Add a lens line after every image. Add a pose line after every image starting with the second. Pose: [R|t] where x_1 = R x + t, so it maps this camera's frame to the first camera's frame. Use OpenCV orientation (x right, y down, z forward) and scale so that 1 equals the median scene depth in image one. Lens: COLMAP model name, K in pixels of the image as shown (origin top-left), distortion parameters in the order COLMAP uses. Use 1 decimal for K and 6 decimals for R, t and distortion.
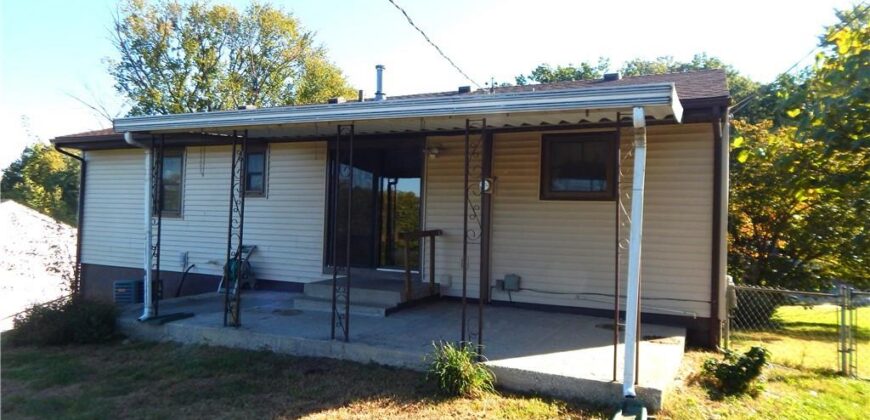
lens RADIAL K [[581.9, 0, 435.0], [0, 581.9, 210.0], [0, 0, 1]] dist [0.012106, 0.000779]
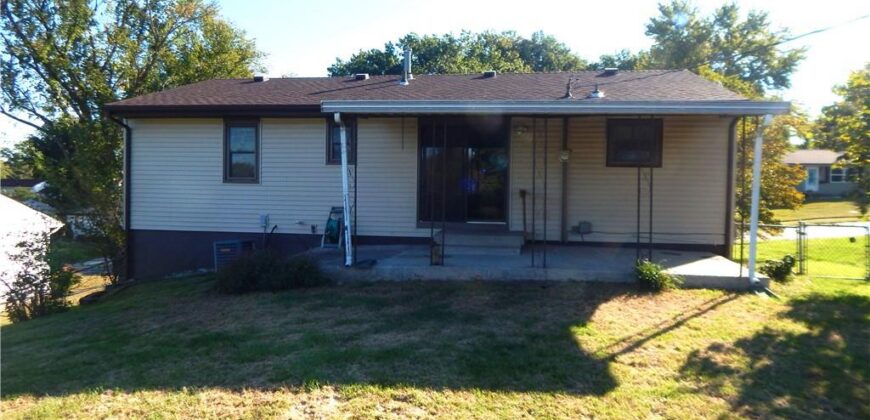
lens RADIAL K [[581.3, 0, 439.1], [0, 581.3, 209.0], [0, 0, 1]] dist [0.003269, -0.000111]
pose [[0.956508, -0.024699, 0.290659, -0.496475], [0.006830, 0.998032, 0.062332, -0.005118], [-0.291627, -0.057636, 0.954794, -0.166617]]
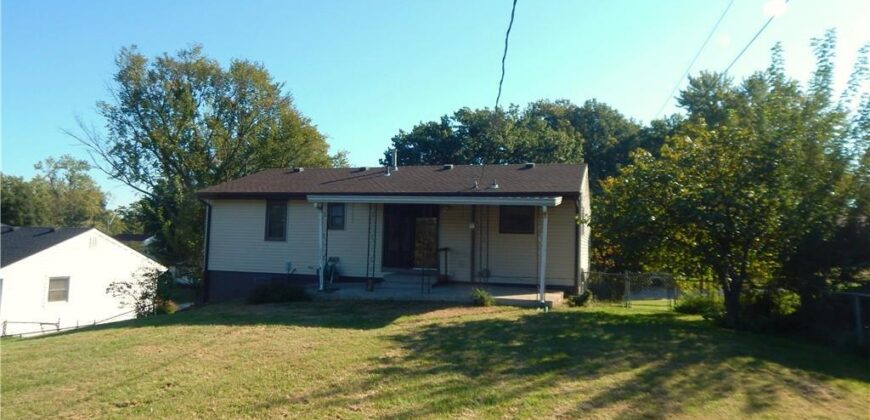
lens RADIAL K [[581.3, 0, 439.1], [0, 581.3, 209.0], [0, 0, 1]] dist [0.003269, -0.000111]
pose [[0.987209, 0.007525, 0.159255, -0.306520], [-0.001622, 0.999308, -0.037164, -0.022223], [-0.159425, 0.036430, 0.986538, -0.861219]]
